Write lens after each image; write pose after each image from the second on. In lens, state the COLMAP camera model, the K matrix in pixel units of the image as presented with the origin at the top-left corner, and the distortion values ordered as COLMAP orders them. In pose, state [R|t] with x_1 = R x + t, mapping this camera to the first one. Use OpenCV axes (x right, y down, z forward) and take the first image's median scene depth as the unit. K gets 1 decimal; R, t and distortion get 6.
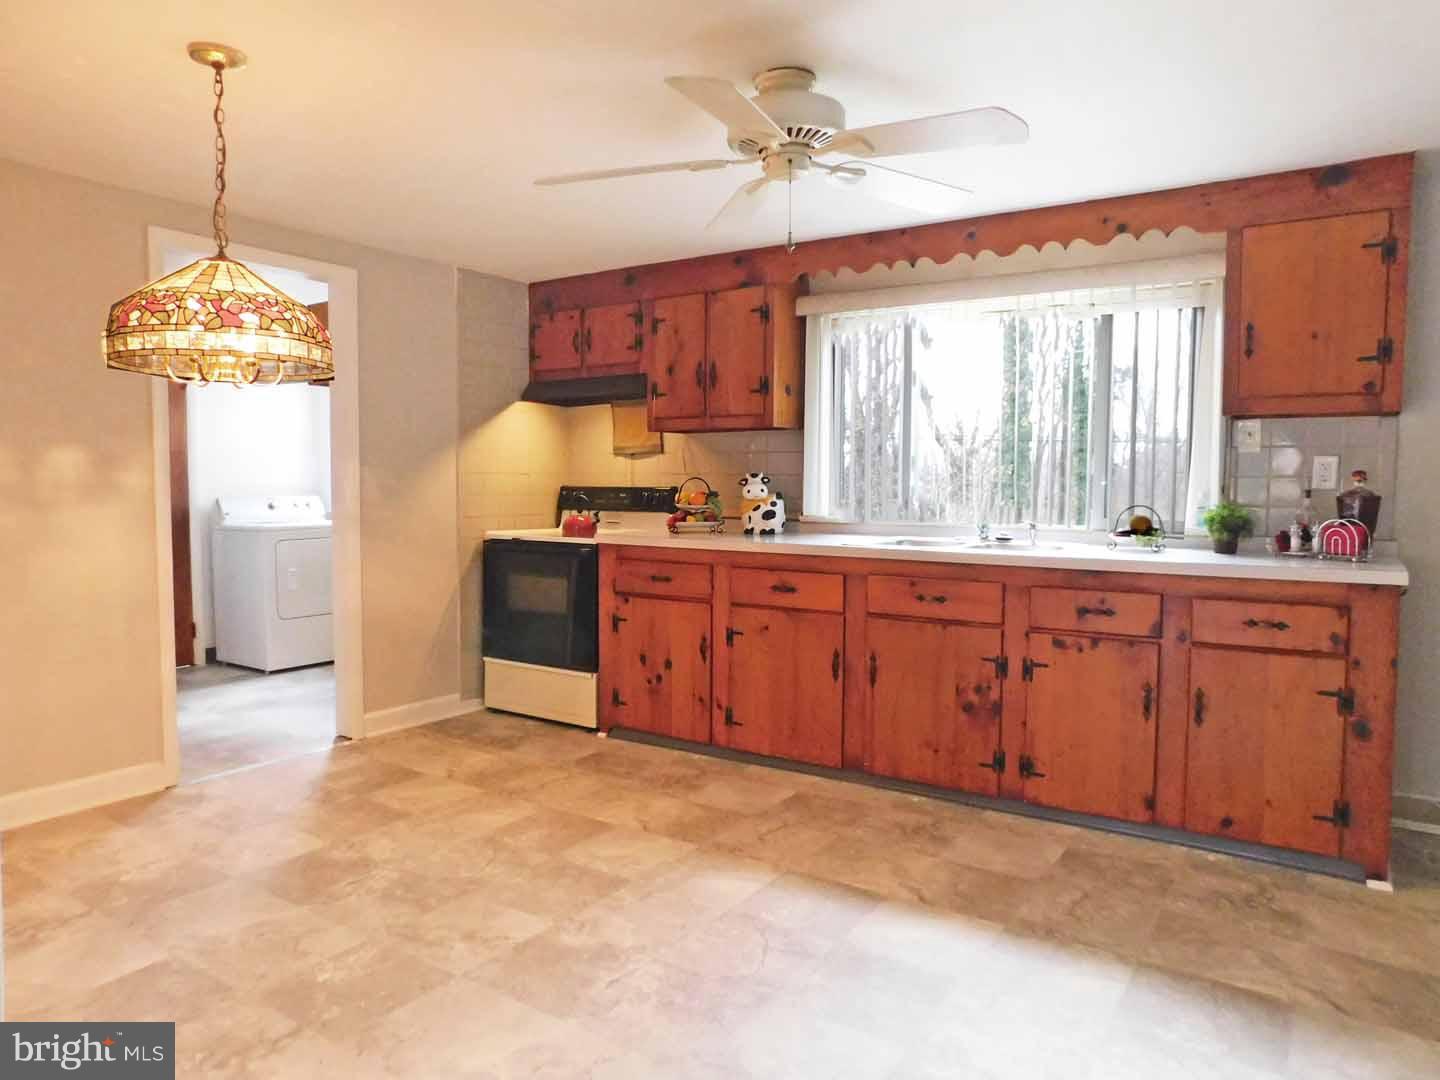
lens RADIAL K [[961.0, 0, 718.8], [0, 961.0, 544.9], [0, 0, 1]] dist [-0.031863, 0.009682]
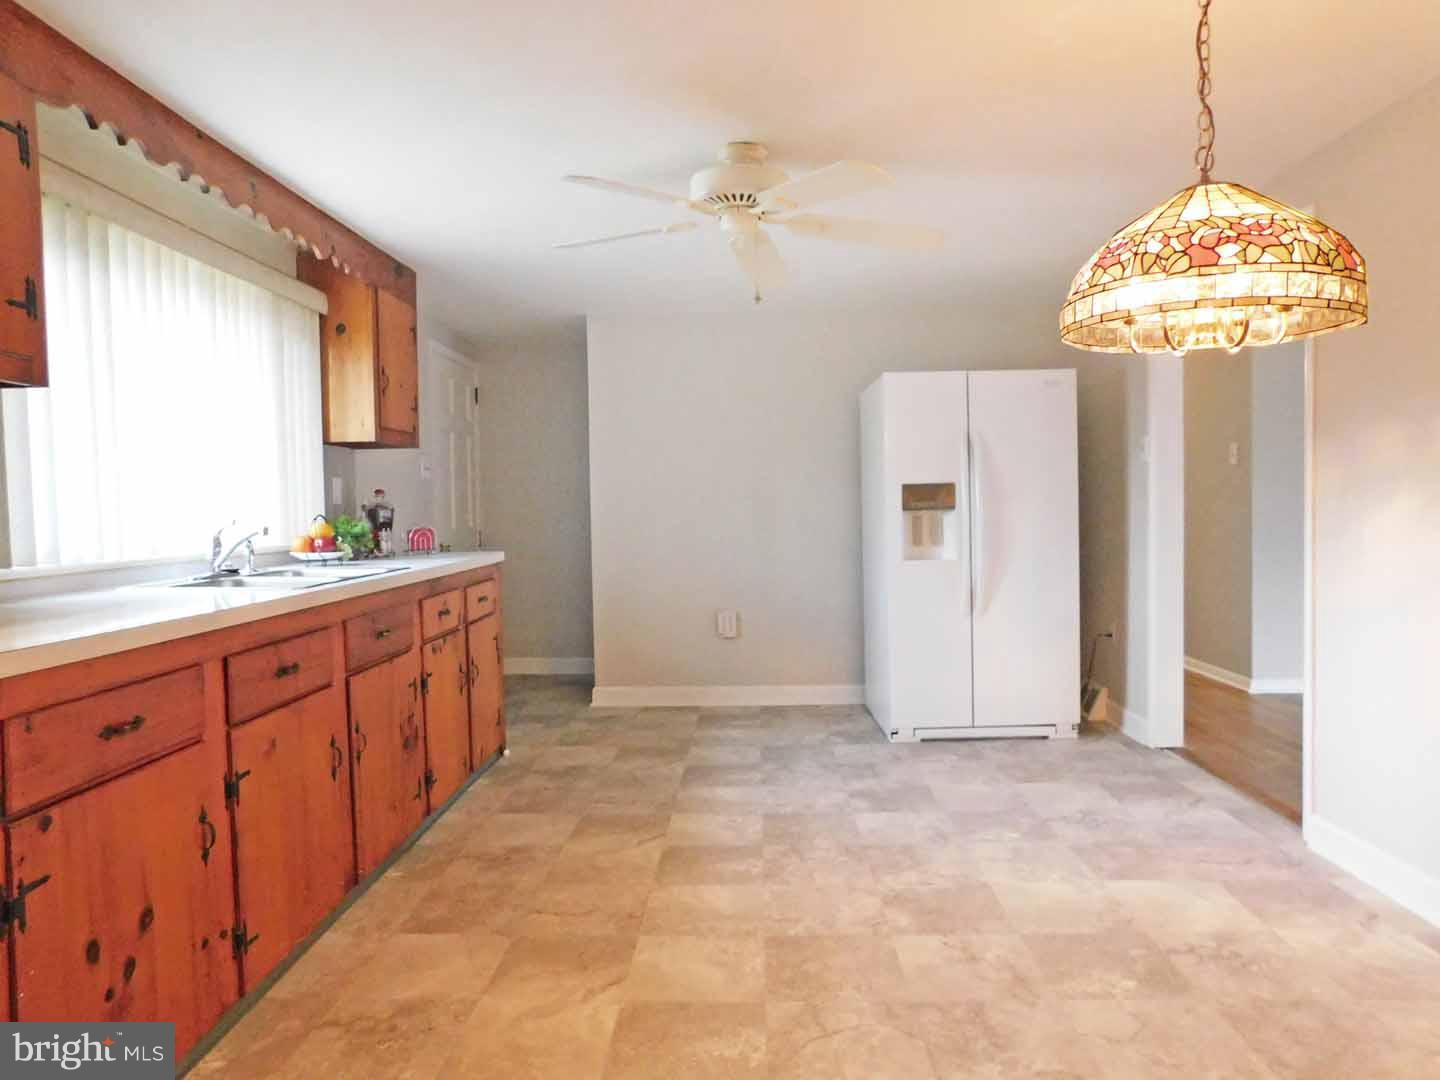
lens RADIAL K [[961.0, 0, 719.1], [0, 961.0, 535.8], [0, 0, 1]] dist [-0.031863, 0.009682]
pose [[-0.533163, -0.026577, 0.845595, -0.755761], [0.067527, 0.994981, 0.073849, -0.085047], [-0.843313, 0.096474, -0.528693, 1.370375]]
